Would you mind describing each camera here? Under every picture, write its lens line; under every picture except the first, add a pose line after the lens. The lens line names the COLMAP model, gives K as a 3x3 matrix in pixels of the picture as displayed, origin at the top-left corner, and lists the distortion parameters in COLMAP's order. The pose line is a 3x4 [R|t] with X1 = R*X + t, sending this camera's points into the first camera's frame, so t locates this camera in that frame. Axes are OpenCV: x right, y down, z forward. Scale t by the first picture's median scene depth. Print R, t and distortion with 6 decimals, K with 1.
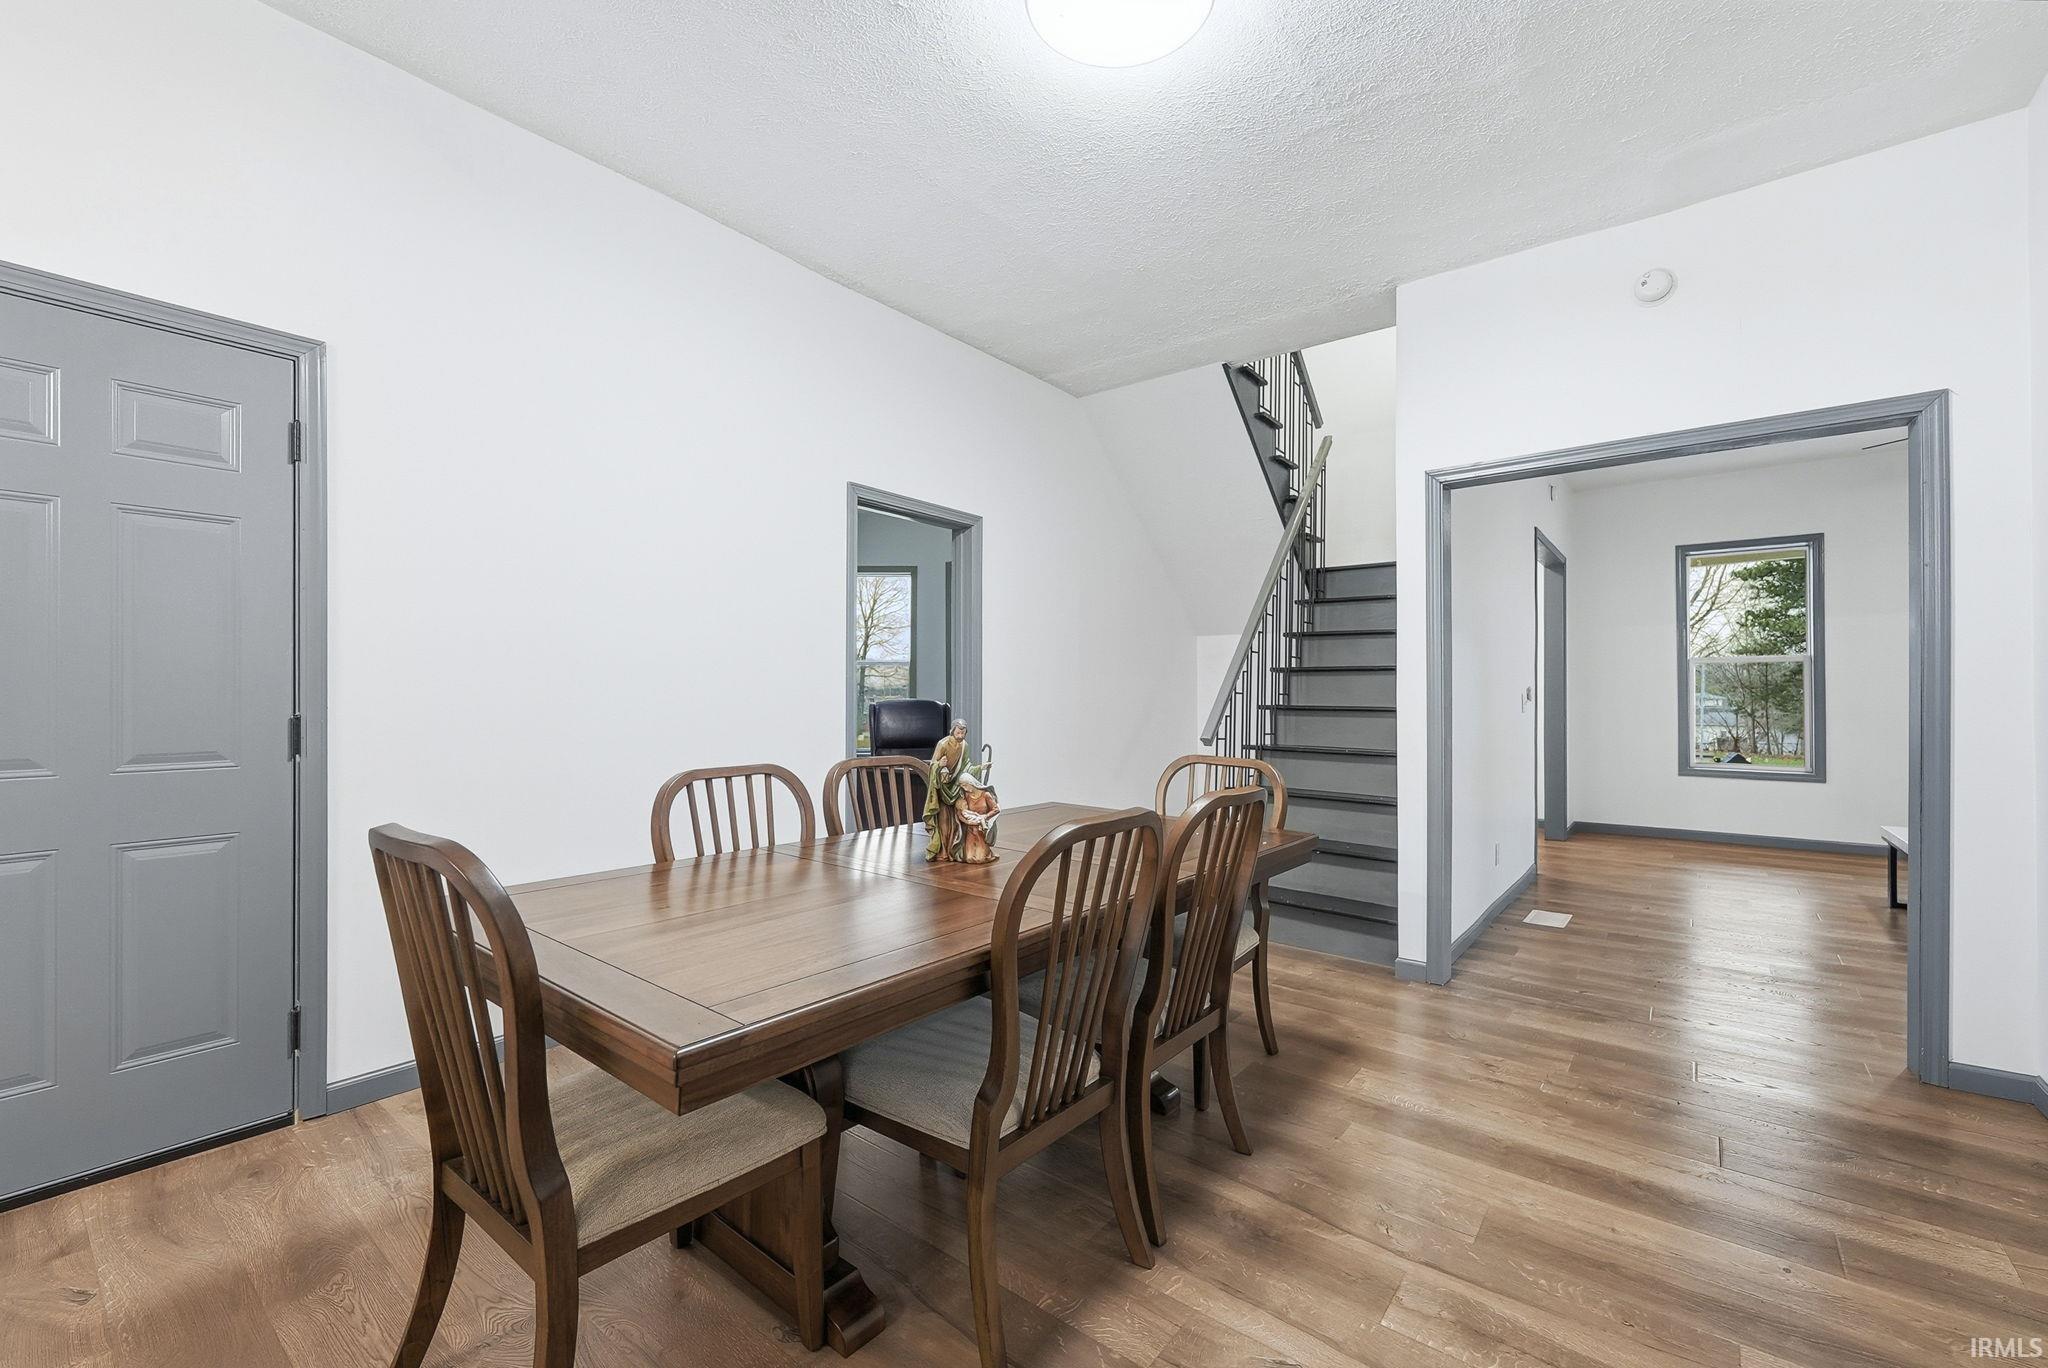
lens RADIAL K [[849.0, 0, 1019.7], [0, 849.0, 696.0], [0, 0, 1]] dist [-0.005609, -0.000276]
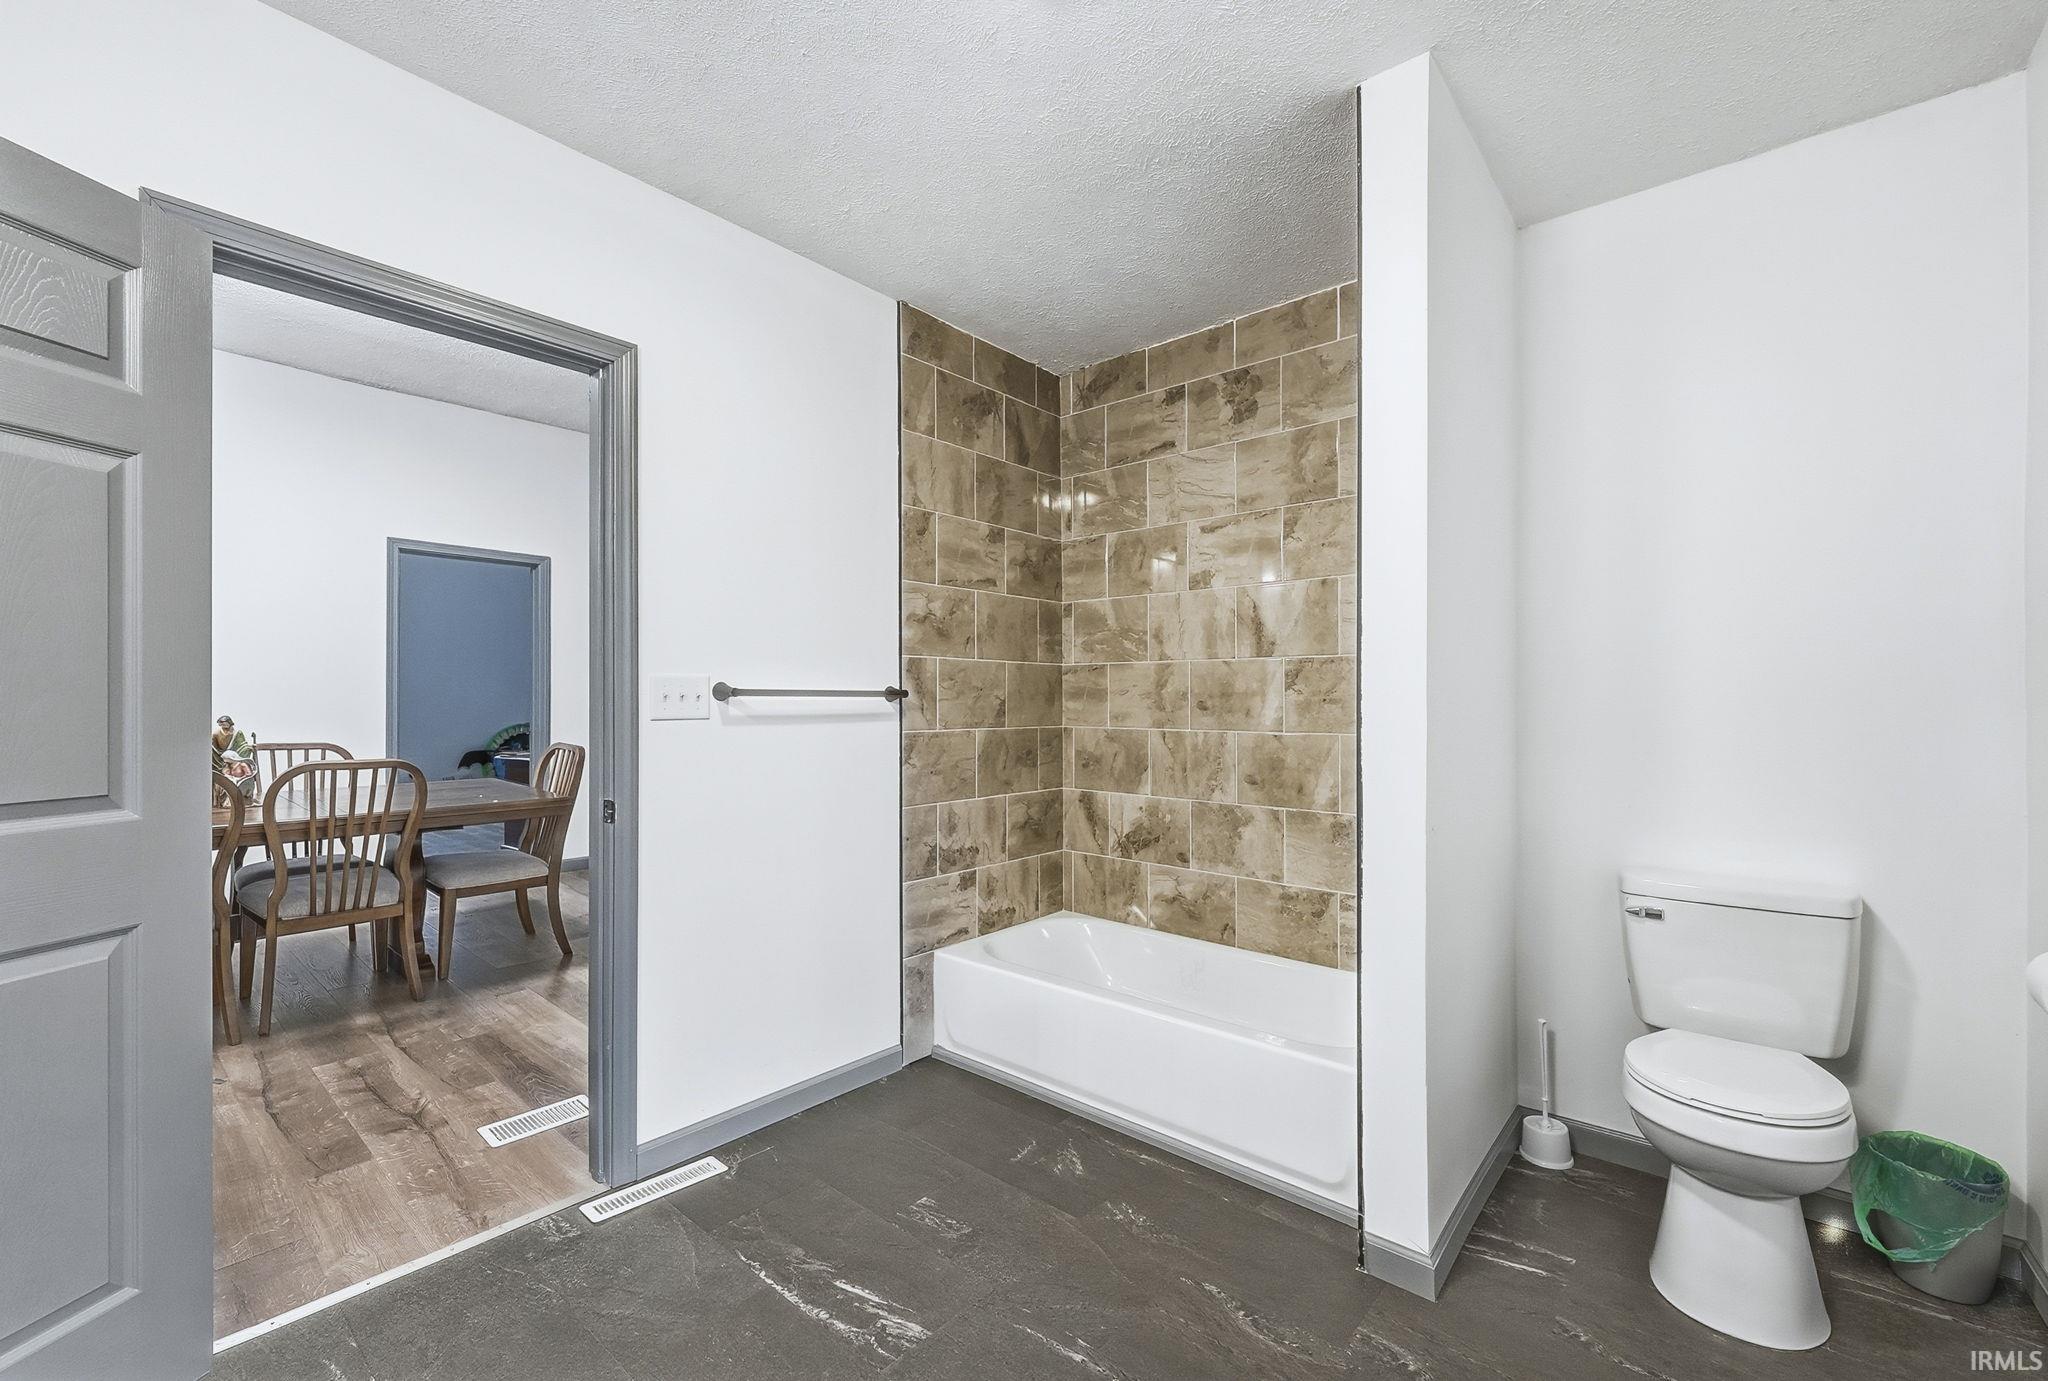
lens RADIAL K [[860.3, 0, 1018.9], [0, 860.3, 697.2], [0, 0, 1]] dist [0.004962, 0.000533]
pose [[0.998877, -0.003022, -0.047290, 1.581440], [0.003146, 0.999992, 0.002536, -0.007363], [0.047282, -0.002682, 0.998878, -0.551400]]
